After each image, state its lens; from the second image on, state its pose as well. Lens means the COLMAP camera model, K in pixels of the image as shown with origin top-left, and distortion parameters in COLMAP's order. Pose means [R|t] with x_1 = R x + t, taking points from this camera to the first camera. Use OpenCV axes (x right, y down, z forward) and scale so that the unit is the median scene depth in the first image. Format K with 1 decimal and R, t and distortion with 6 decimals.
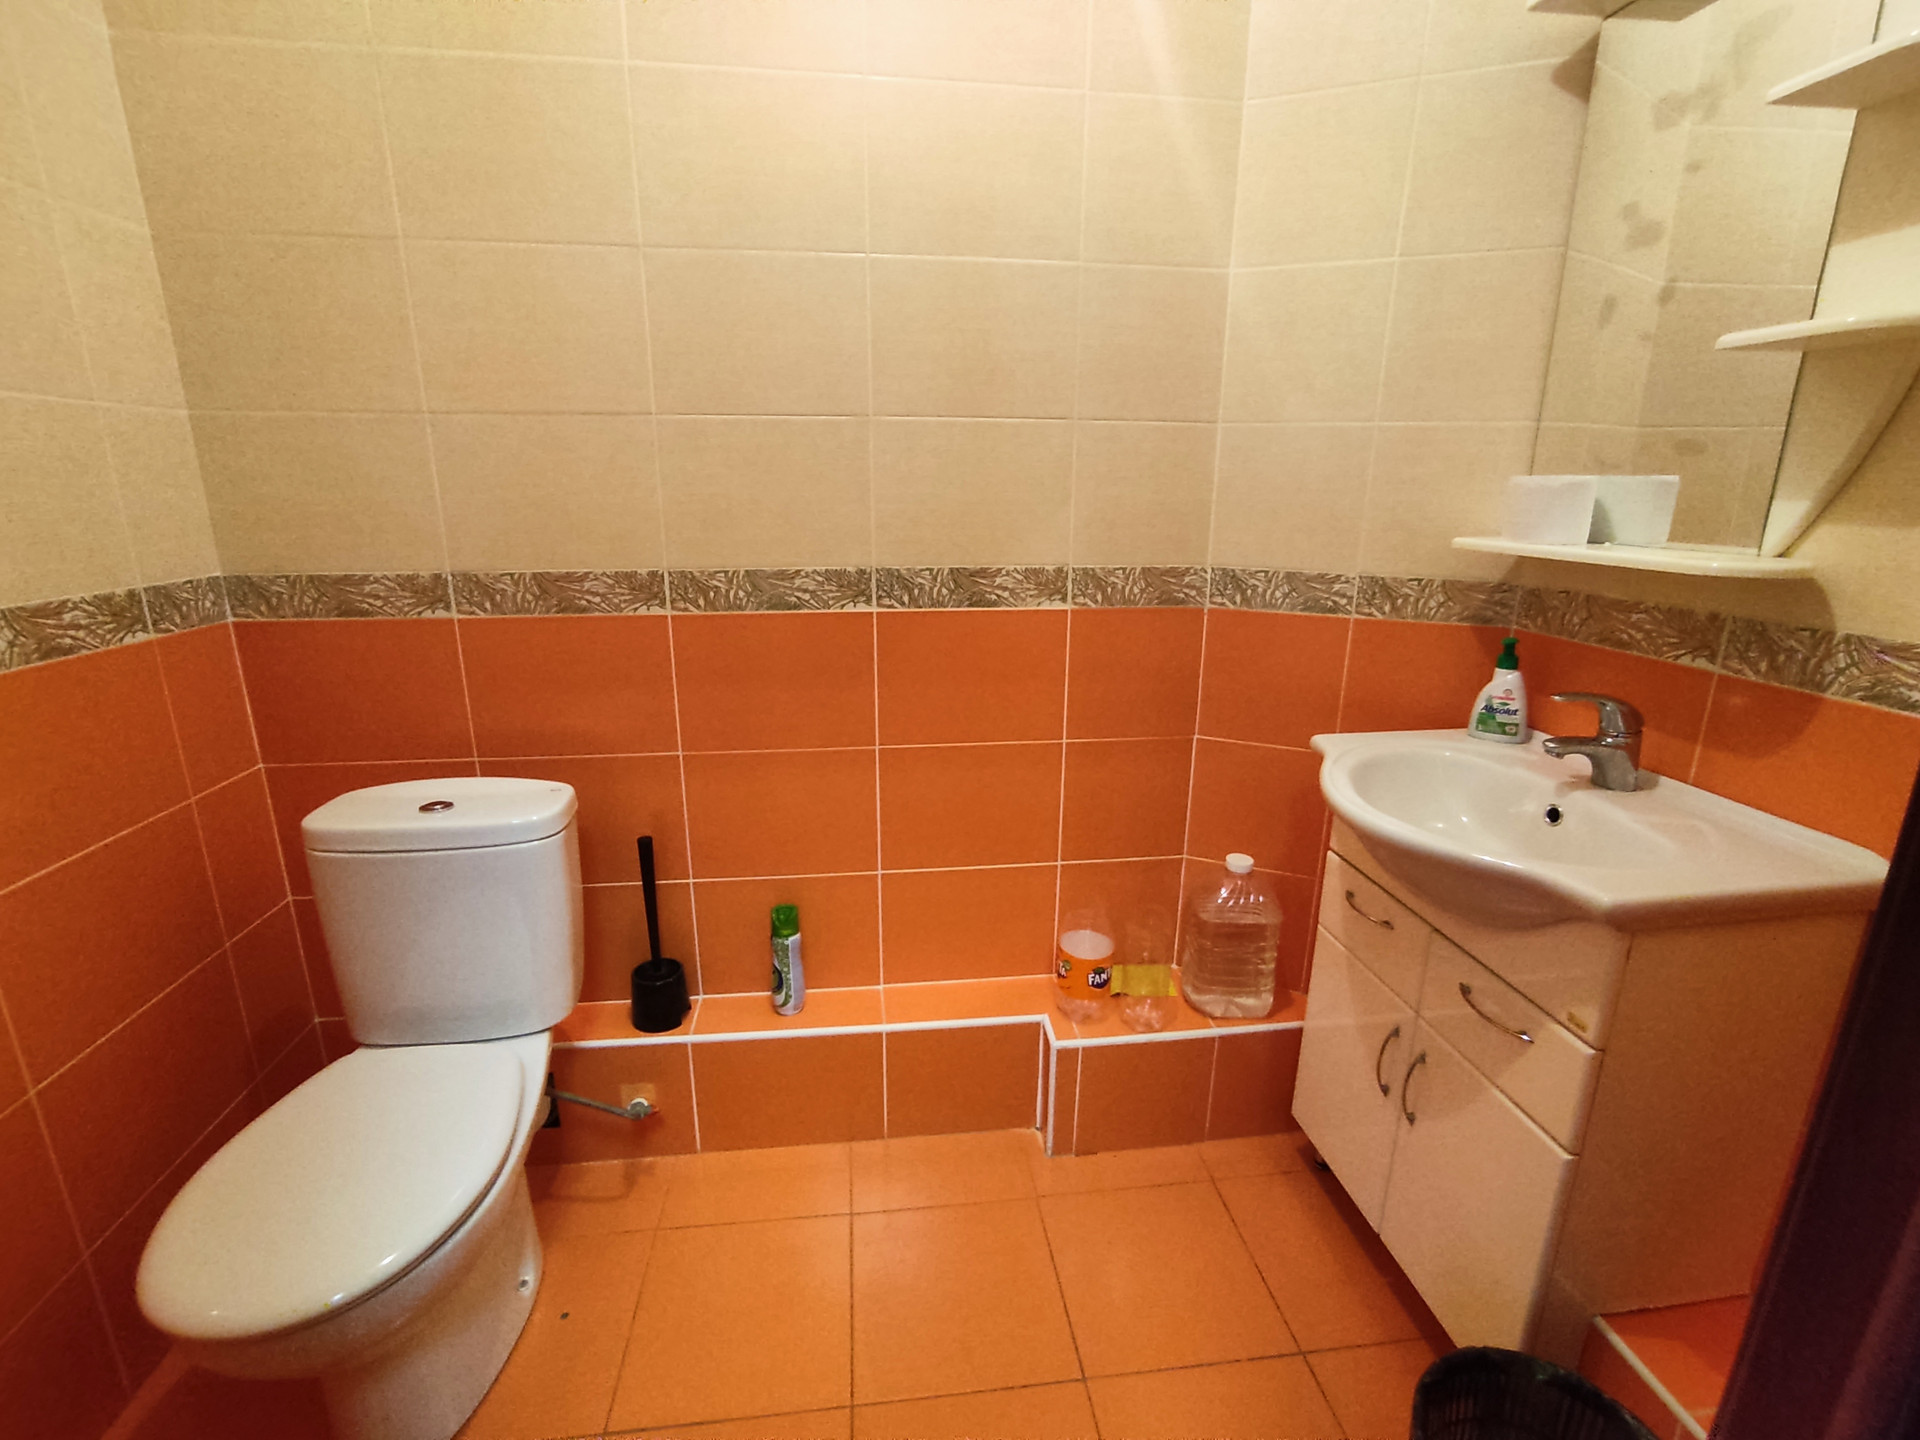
lens RADIAL K [[876.7, 0, 958.4], [0, 876.7, 721.7], [0, 0, 1]] dist [-0.030557, 0.016153]
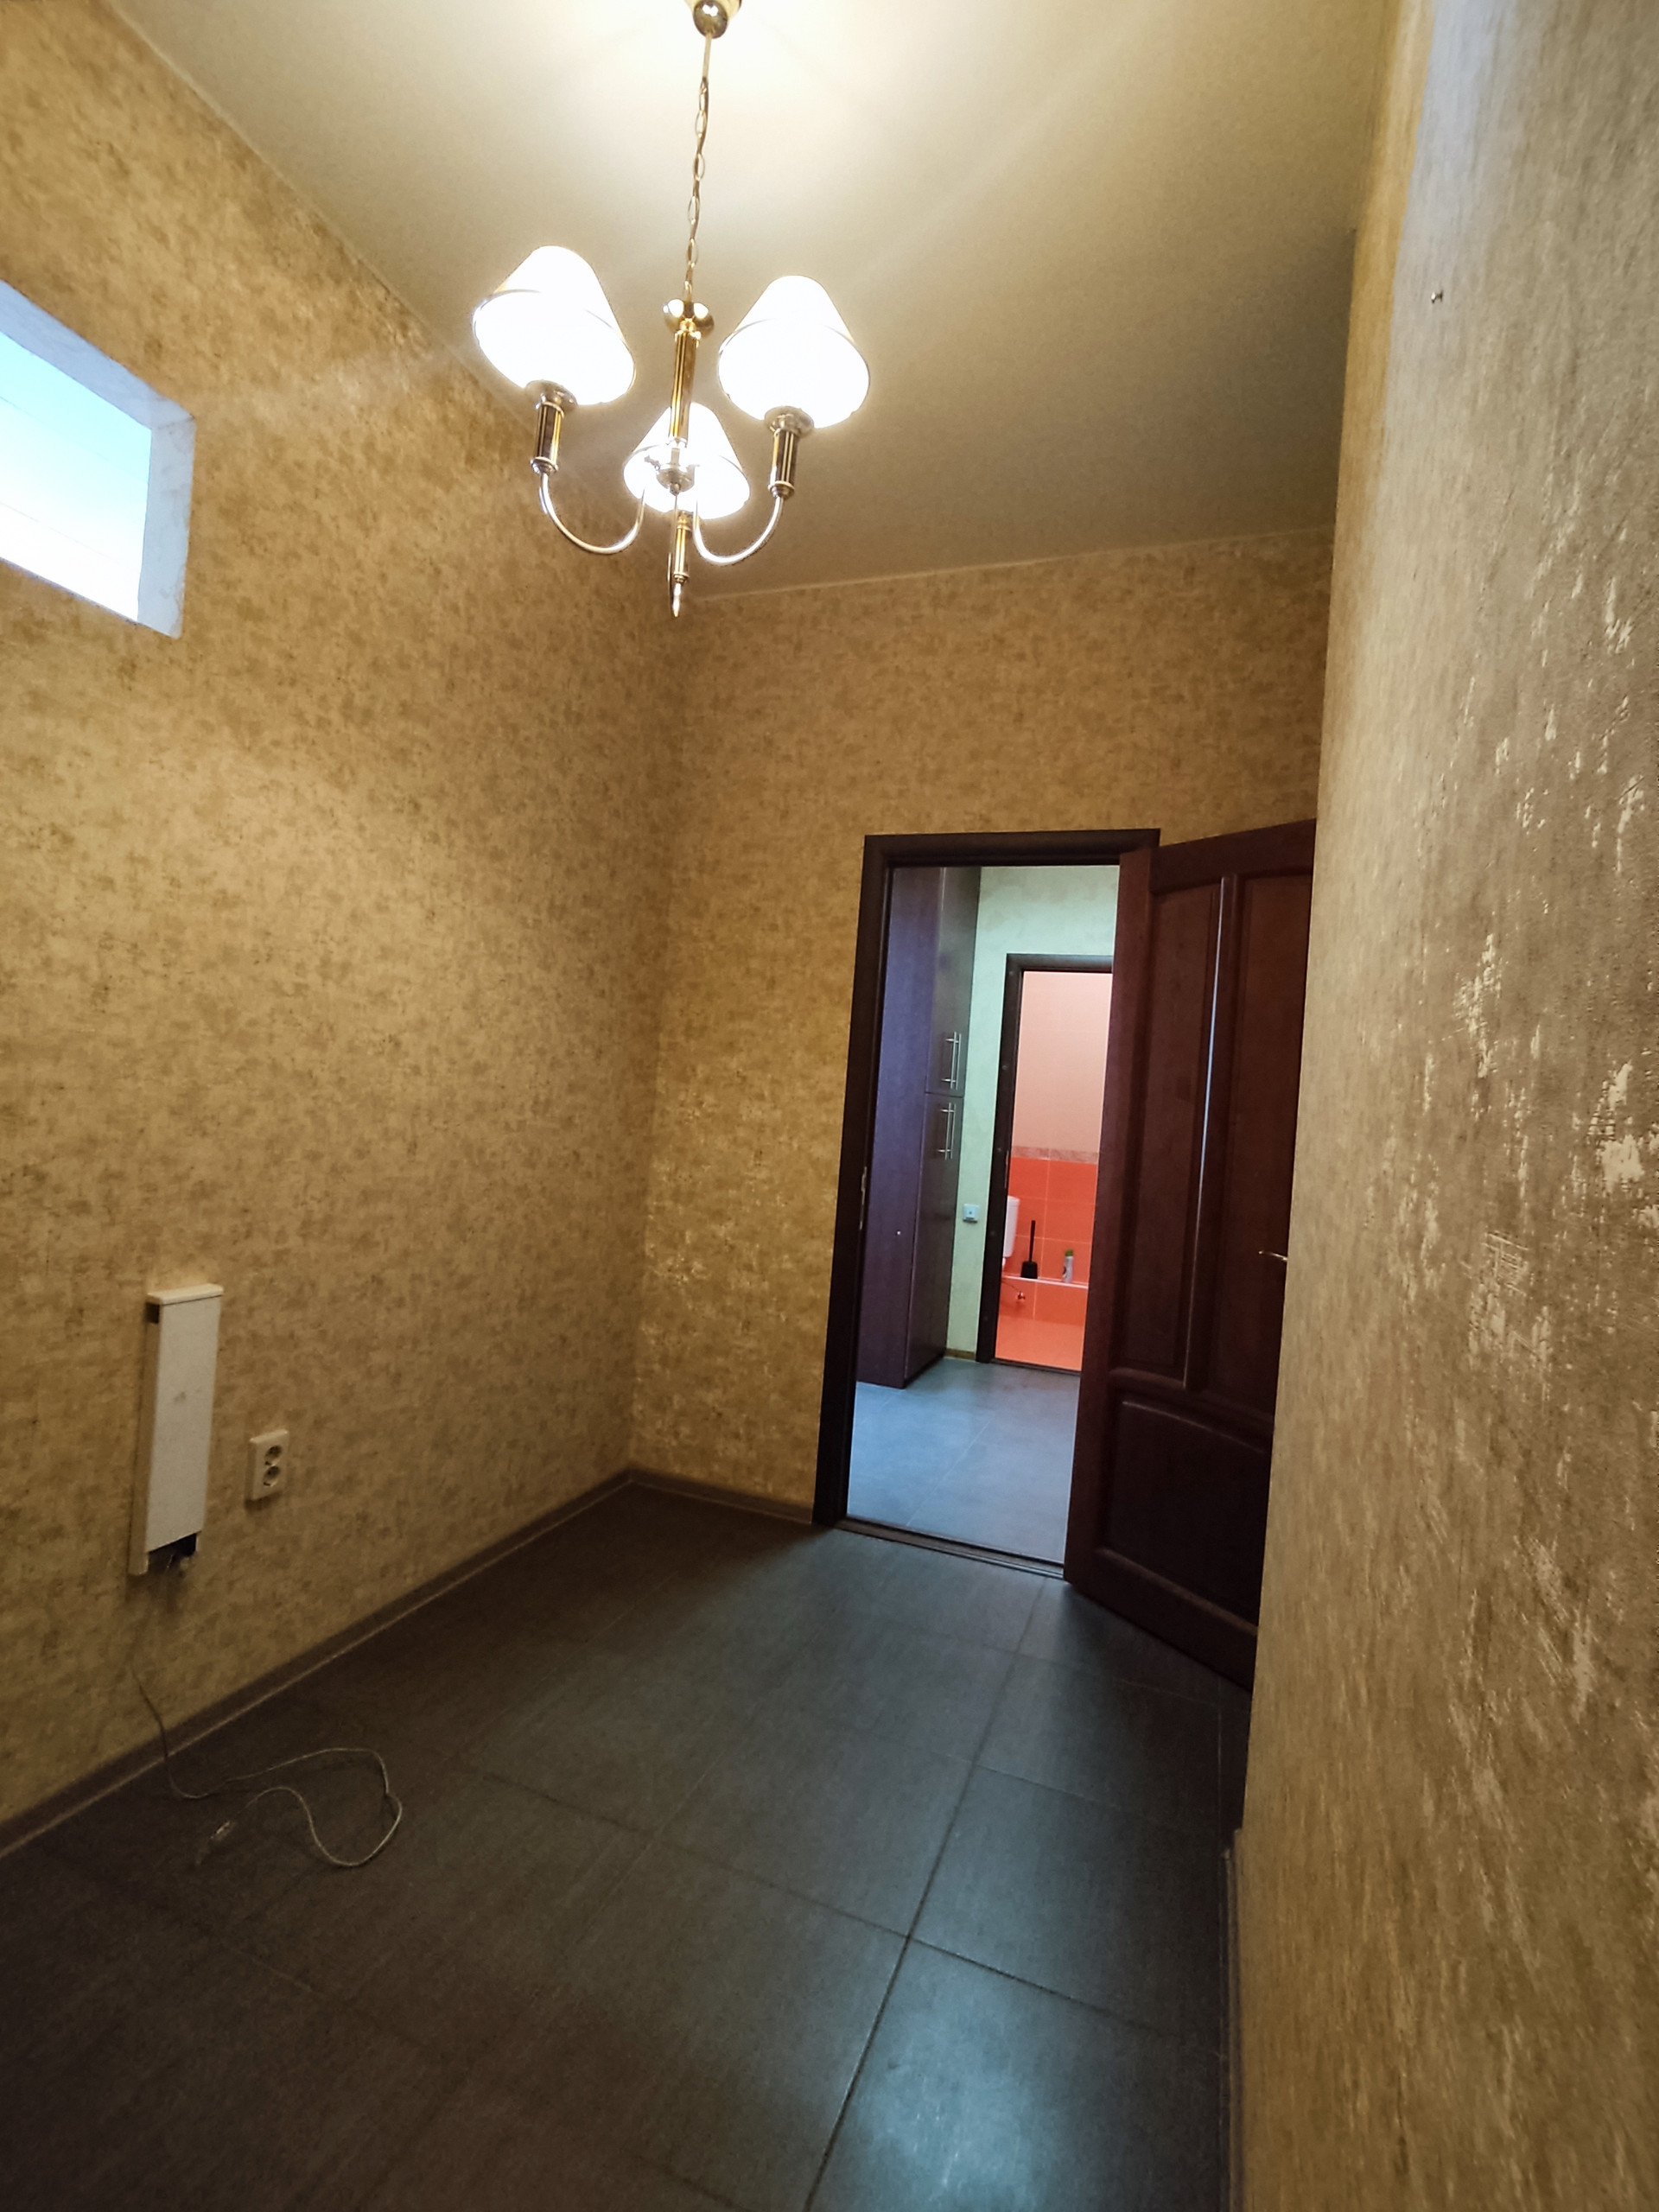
lens RADIAL K [[1010.1, 0, 812.1], [0, 1010.1, 1101.0], [0, 0, 1]] dist [-0.030557, 0.016153]
pose [[0.878595, 0.059757, -0.473814, 0.749900], [-0.190859, 0.953400, -0.233668, 0.772162], [0.437771, 0.295731, 0.849058, -2.945626]]
